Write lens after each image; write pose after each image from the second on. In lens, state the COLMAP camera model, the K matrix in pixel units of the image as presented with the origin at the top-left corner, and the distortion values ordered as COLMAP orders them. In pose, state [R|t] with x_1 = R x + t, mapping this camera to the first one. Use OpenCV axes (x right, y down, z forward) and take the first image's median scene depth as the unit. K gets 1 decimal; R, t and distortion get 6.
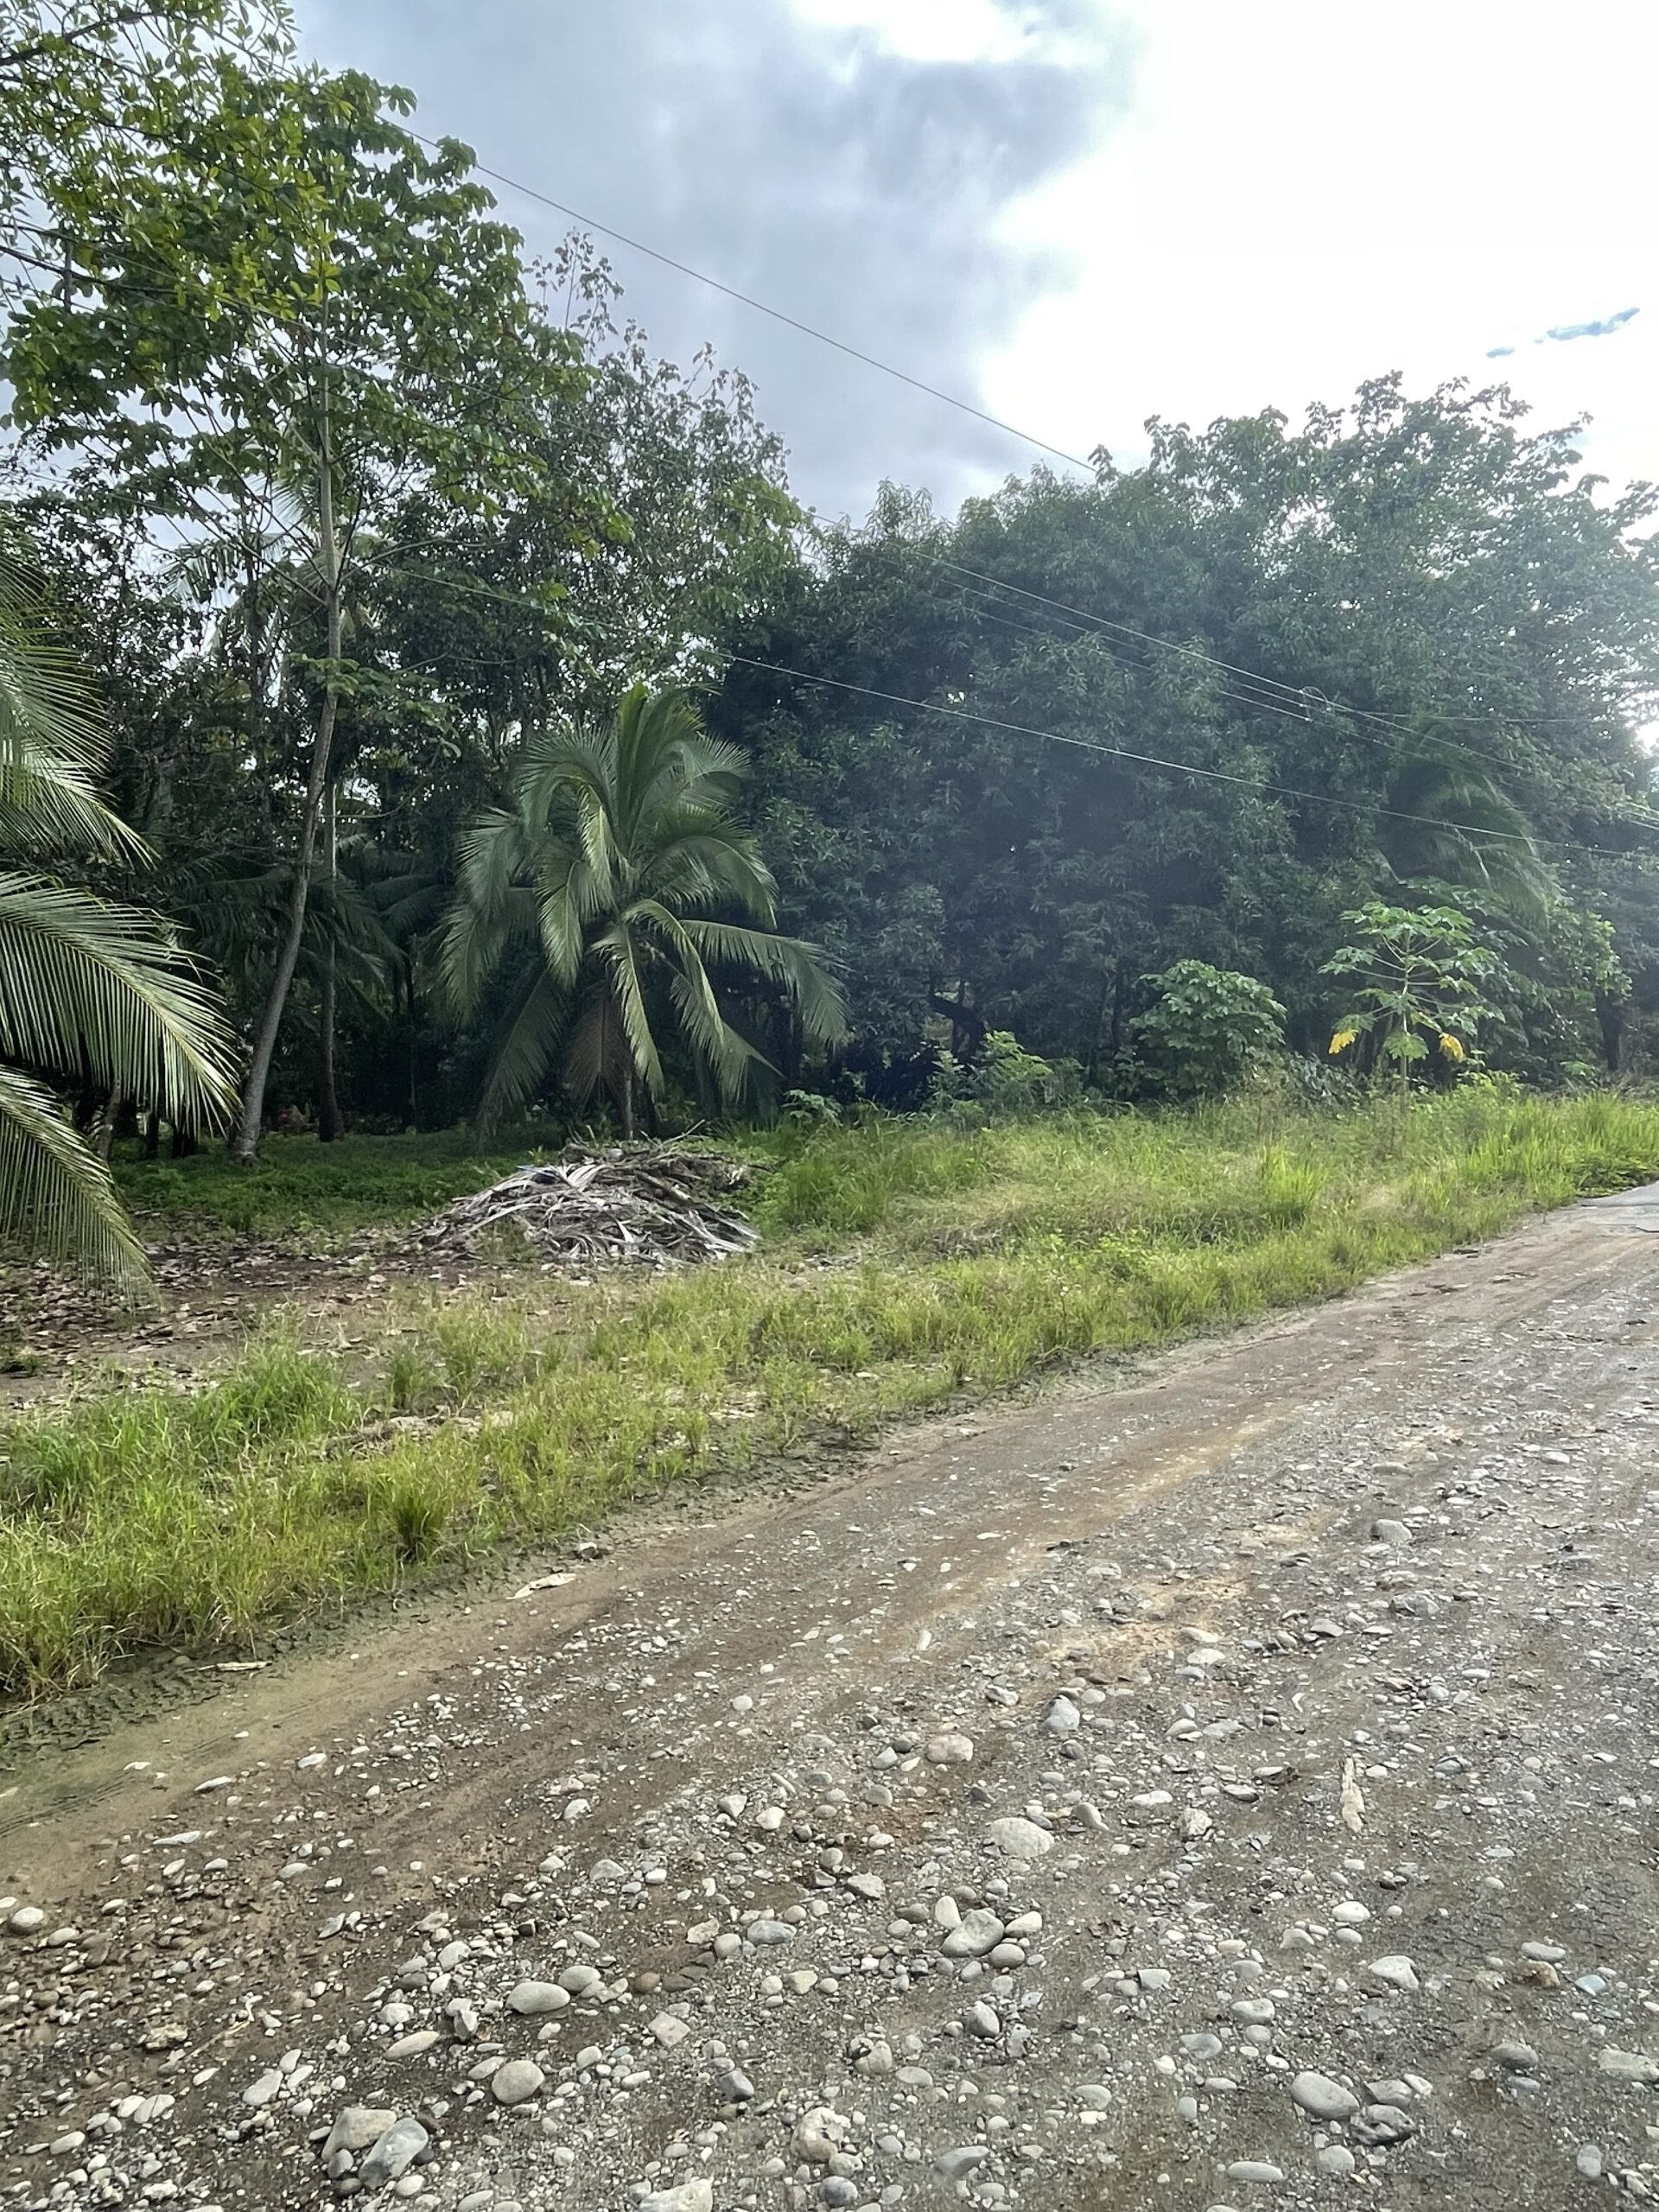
lens RADIAL K [[1351.0, 0, 832.1], [0, 1351.0, 1104.4], [0, 0, 1]] dist [-0.005922, -0.003504]
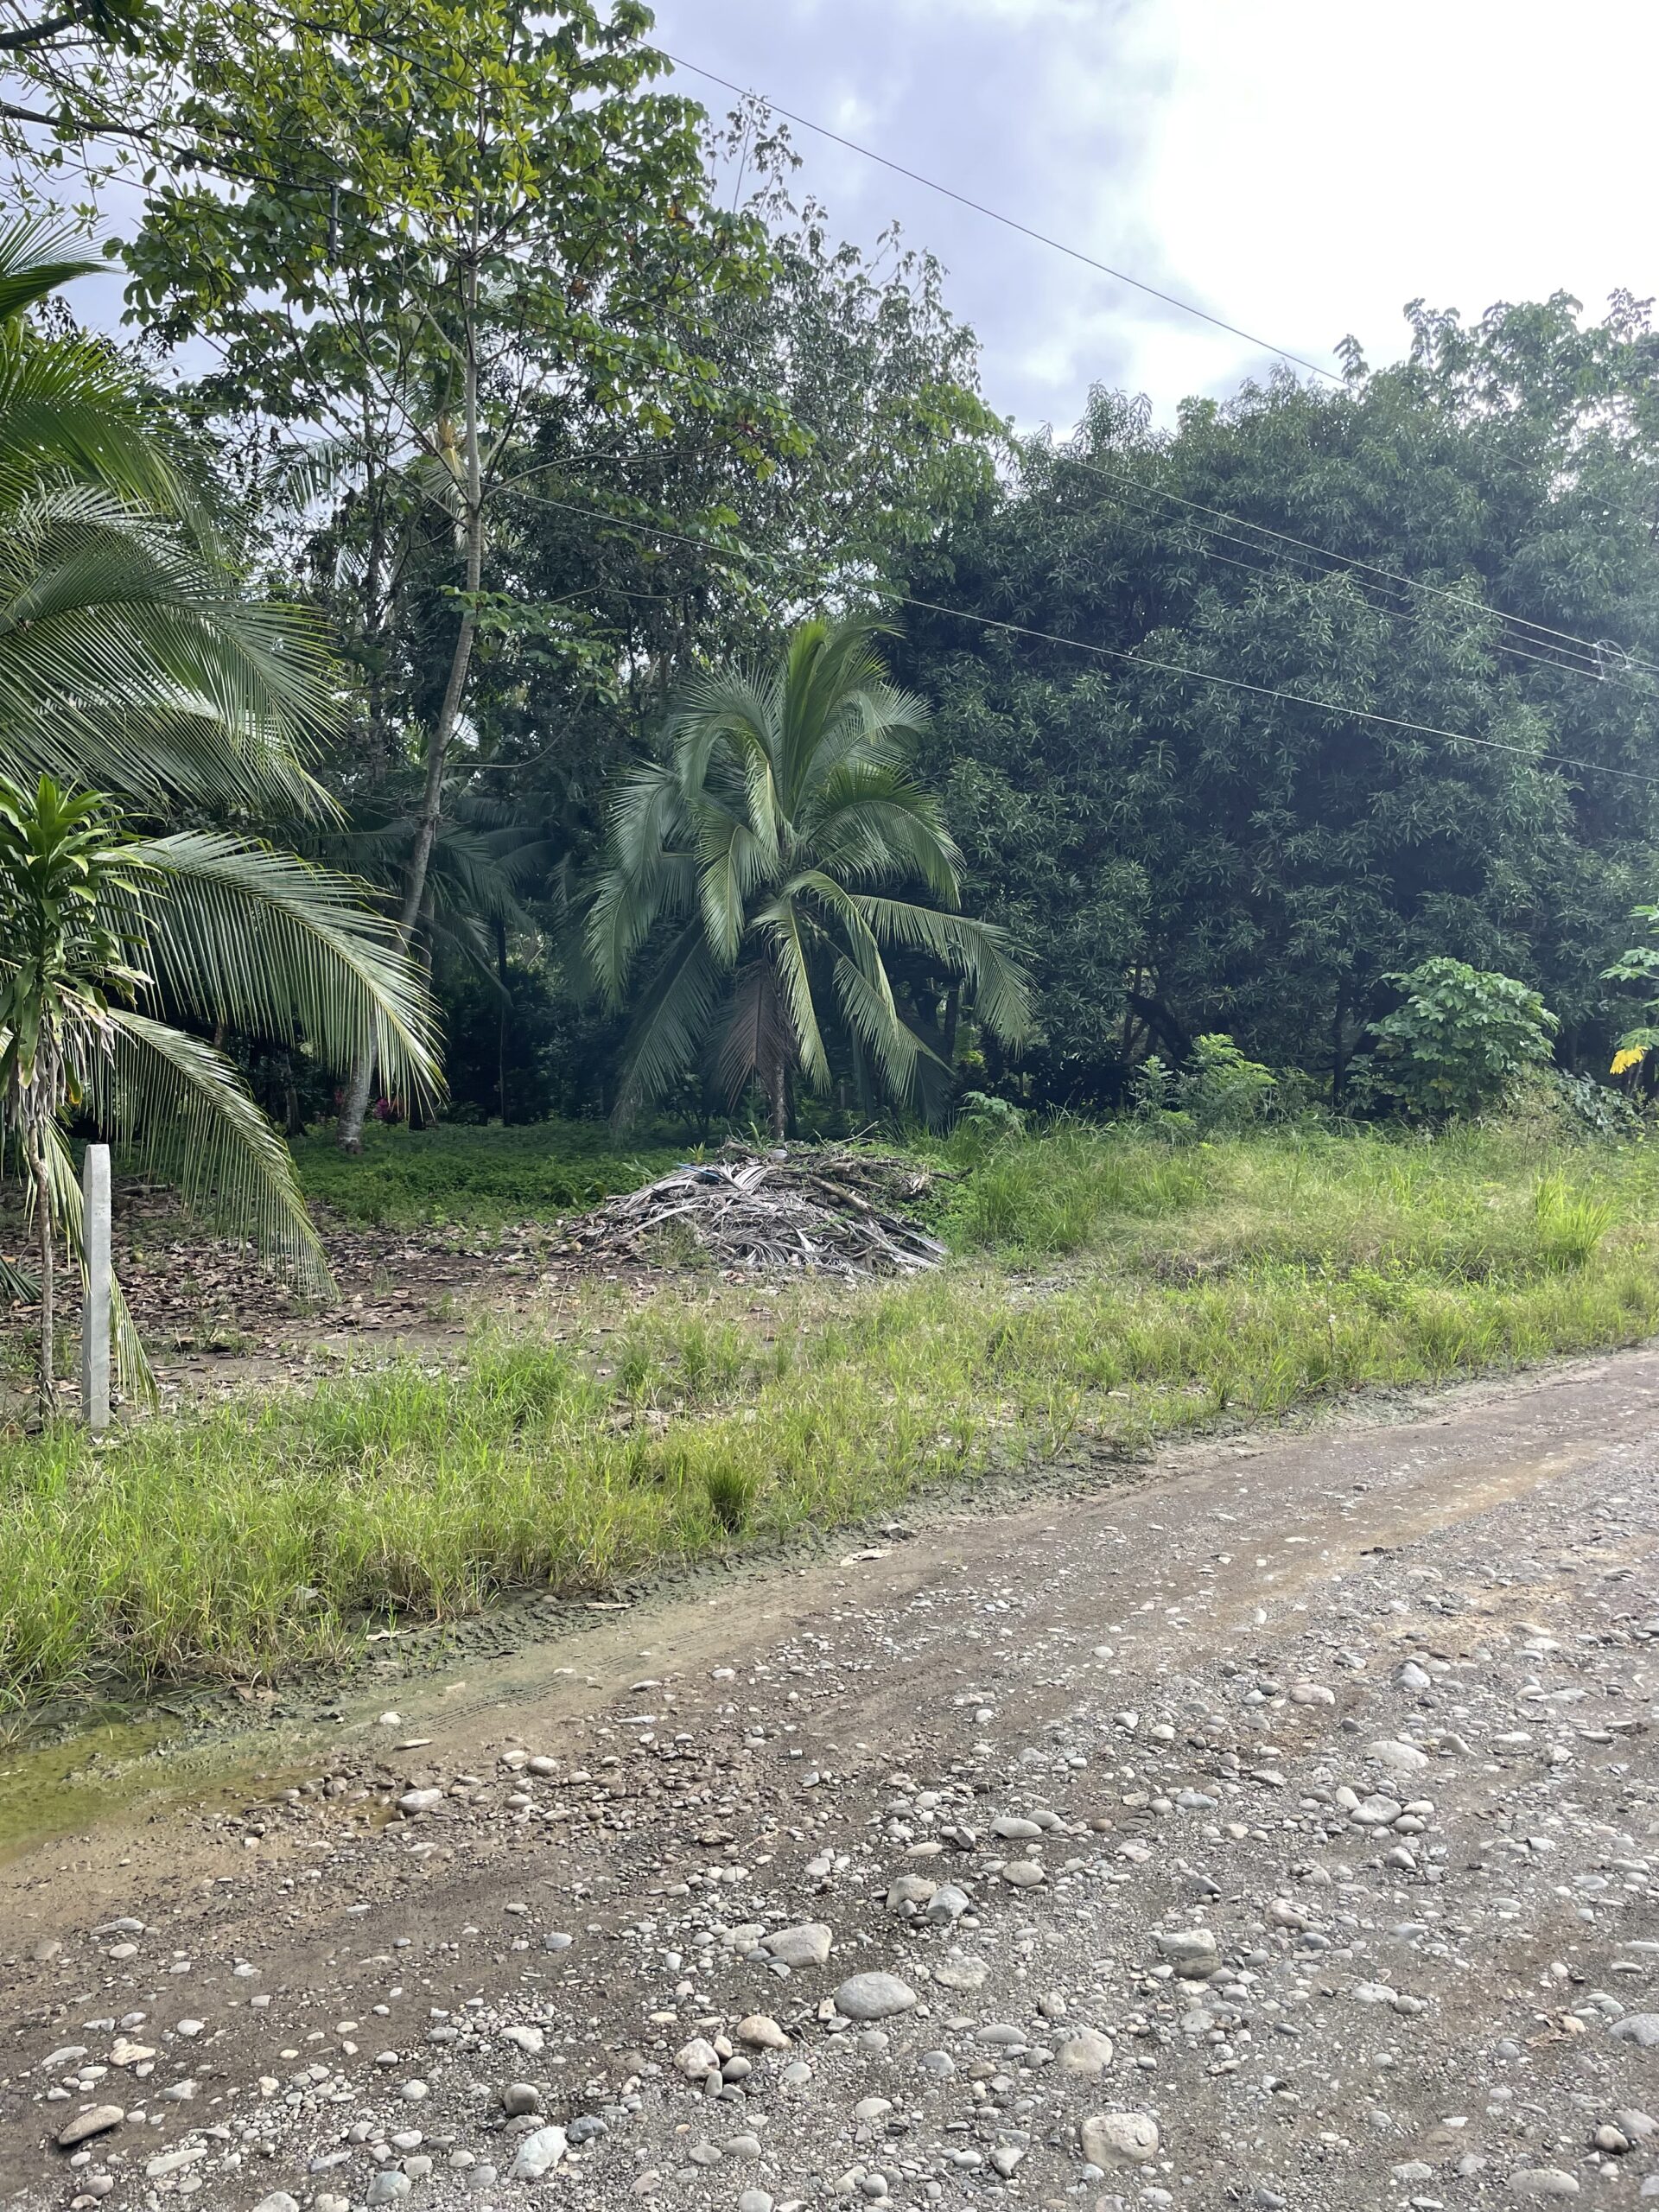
lens RADIAL K [[1652.5, 0, 822.0], [0, 1652.5, 1100.5], [0, 0, 1]] dist [0.084960, -0.116991]
pose [[0.996627, 0.039296, -0.072042, -0.059667], [-0.039661, 0.999207, -0.003651, 0.003556], [0.071841, 0.006496, 0.997395, -0.101394]]
